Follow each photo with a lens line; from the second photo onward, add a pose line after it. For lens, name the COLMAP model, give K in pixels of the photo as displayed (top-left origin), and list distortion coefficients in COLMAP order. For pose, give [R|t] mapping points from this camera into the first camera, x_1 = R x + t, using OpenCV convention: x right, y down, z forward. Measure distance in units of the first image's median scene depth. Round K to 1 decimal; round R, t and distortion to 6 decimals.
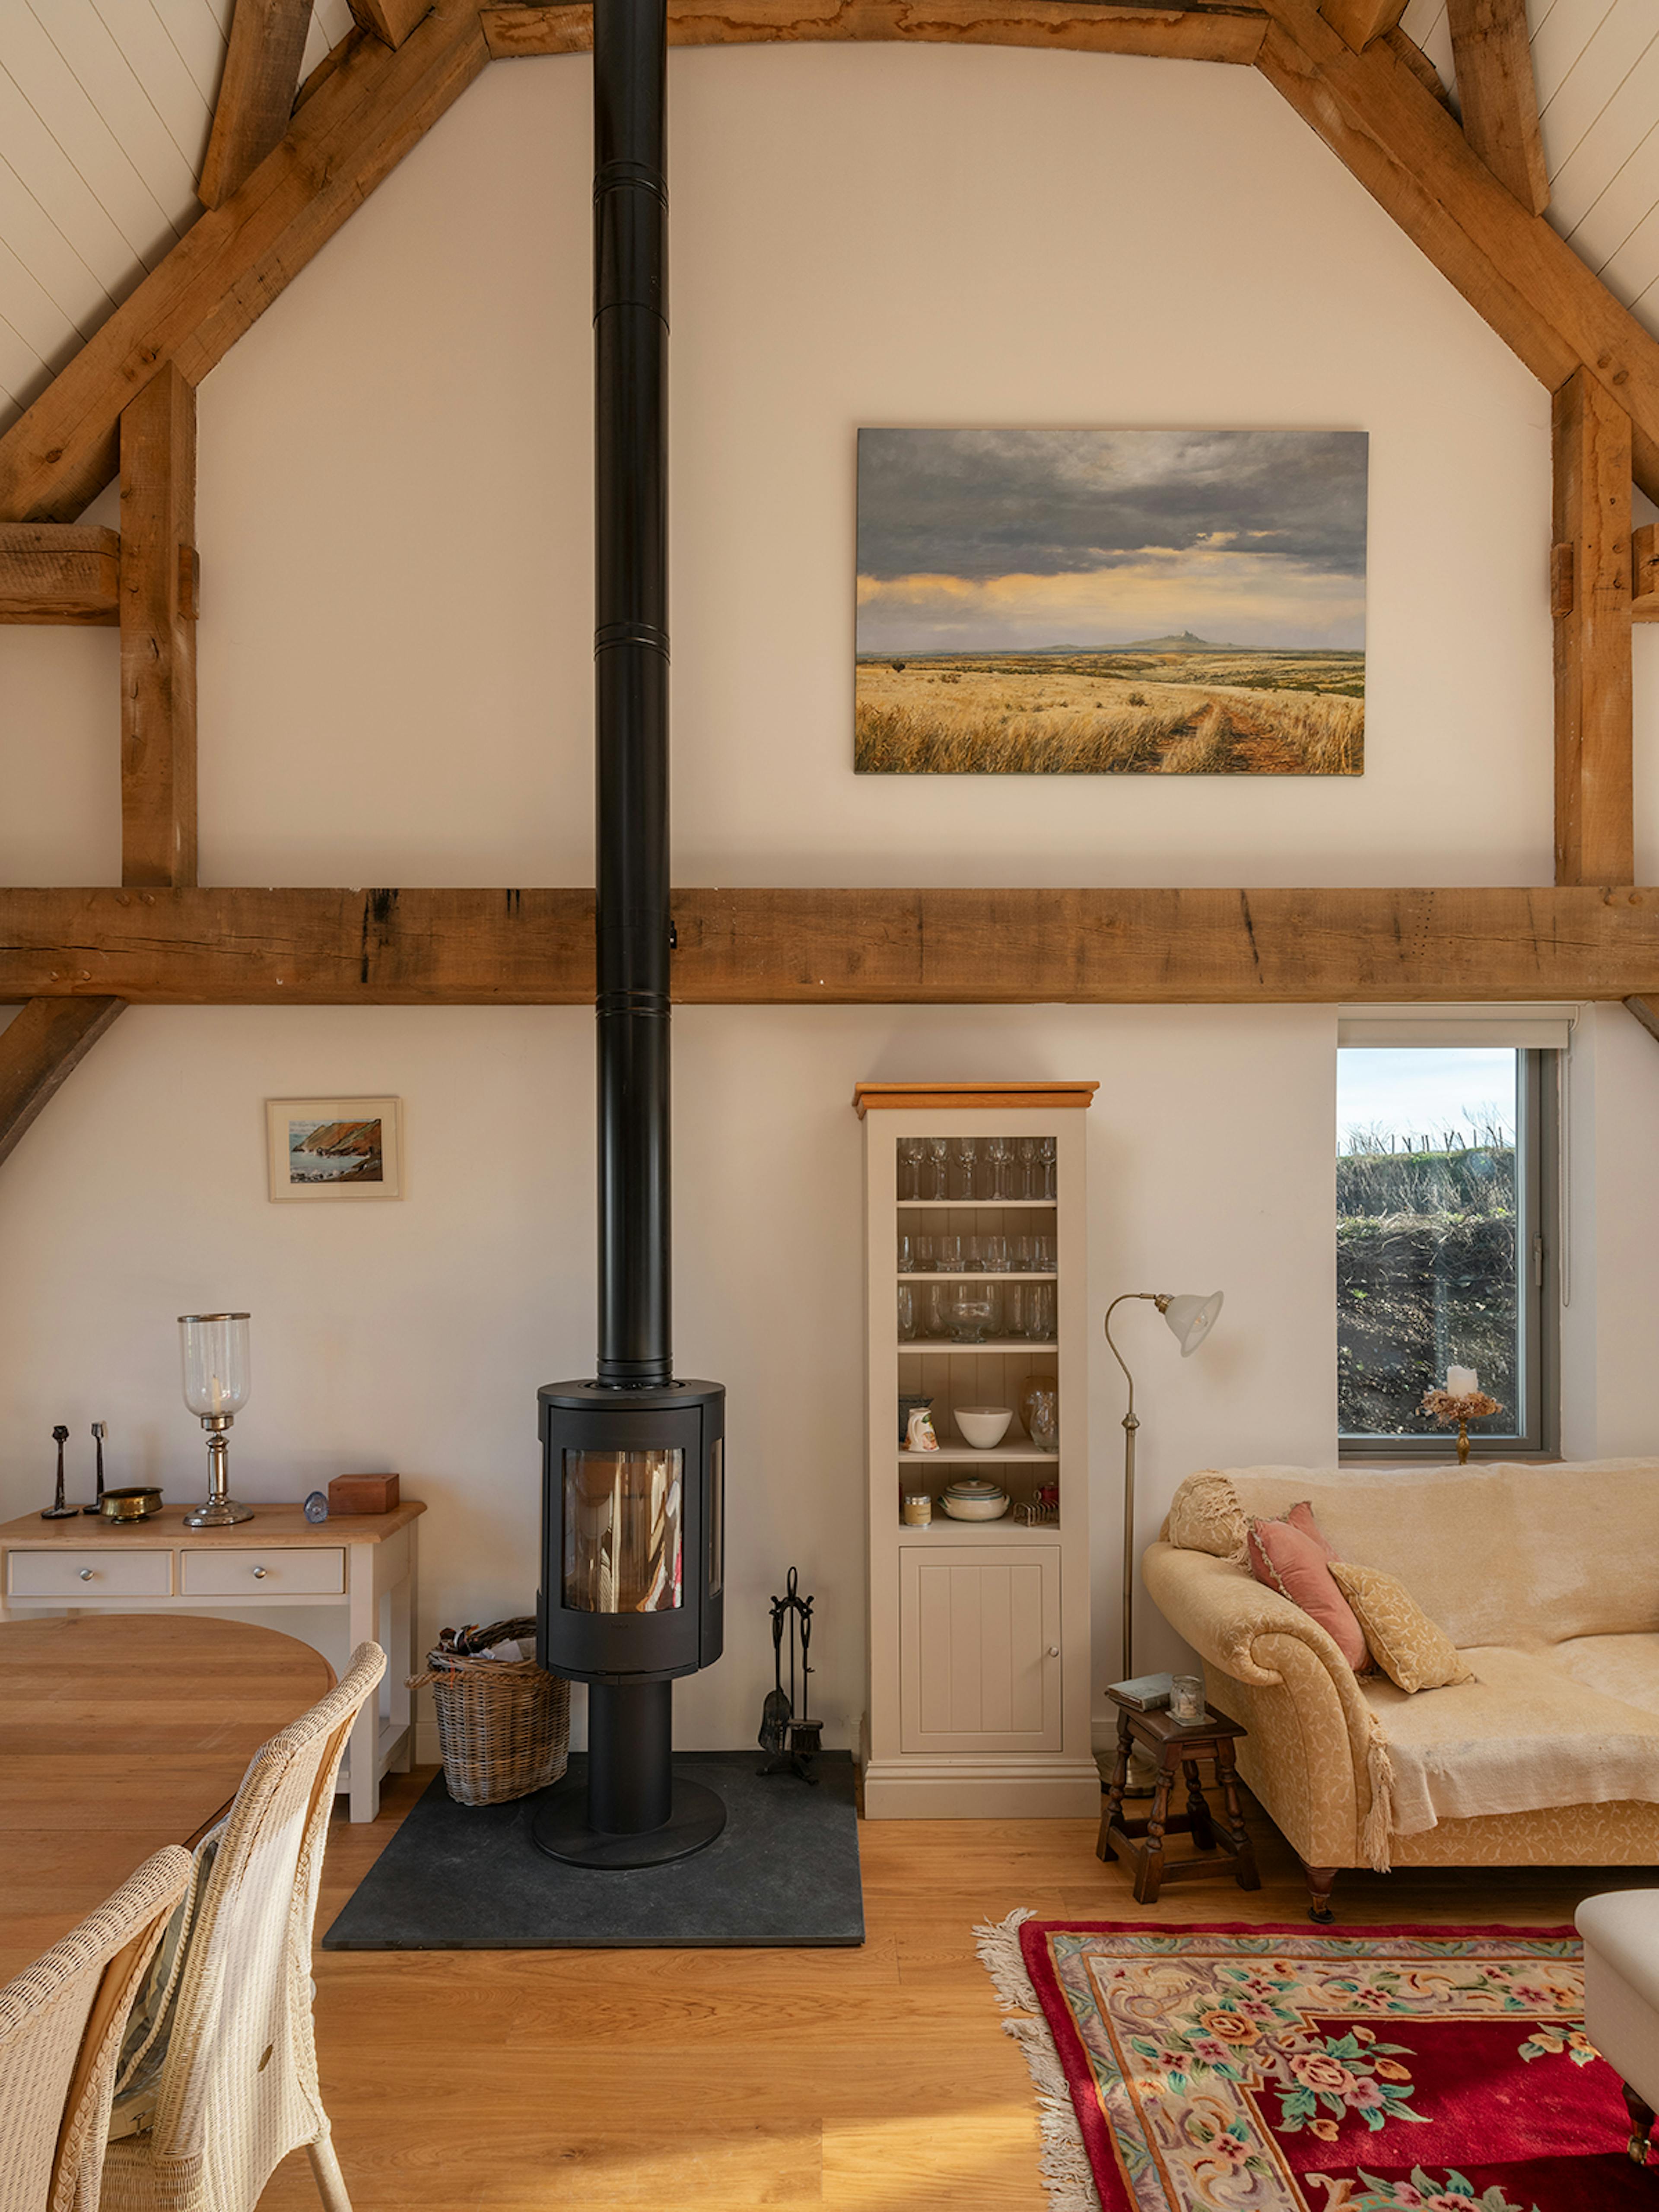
lens RADIAL K [[1240.7, 0, 806.8], [0, 1240.7, 1223.6], [0, 0, 1]] dist [0.004940, -0.006453]
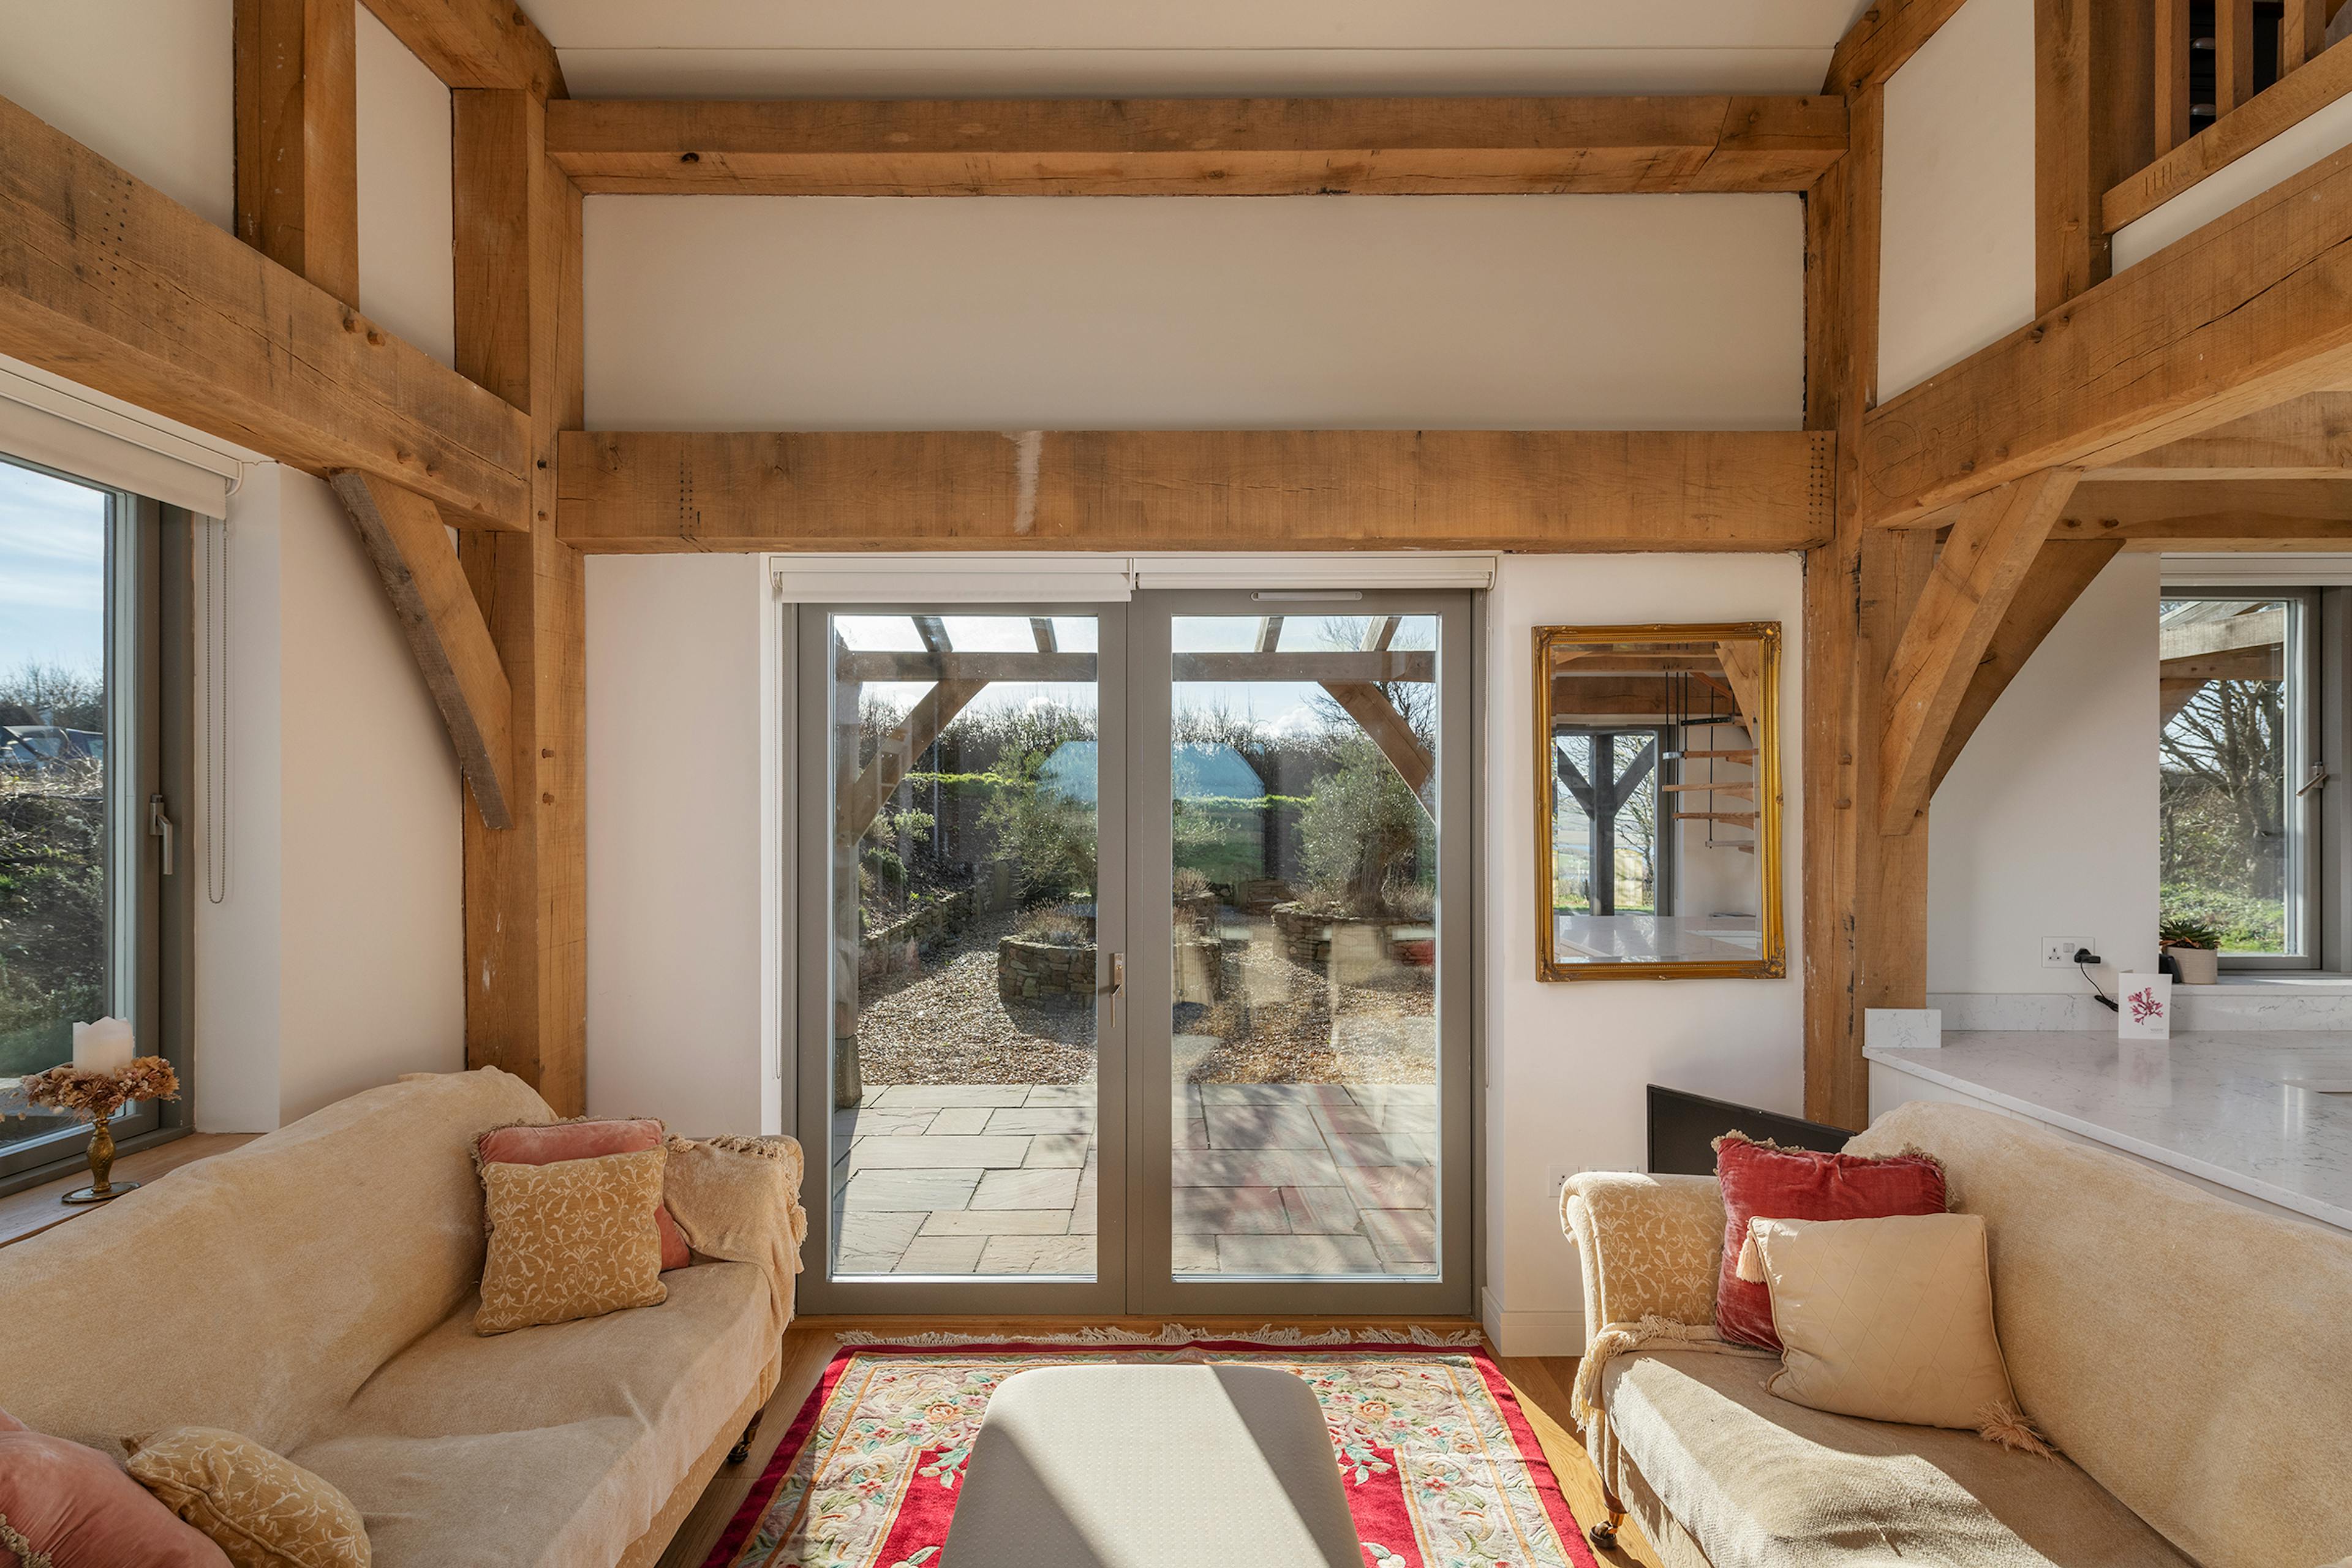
lens RADIAL K [[1180.8, 0, 1164.2], [0, 1180.8, 807.9], [0, 0, 1]] dist [0.009791, -0.001732]
pose [[-0.001309, 0.006140, 0.999980, -0.035507], [0.002100, 0.999979, -0.006137, 0.021853], [-0.999997, 0.002092, -0.001322, 0.527038]]
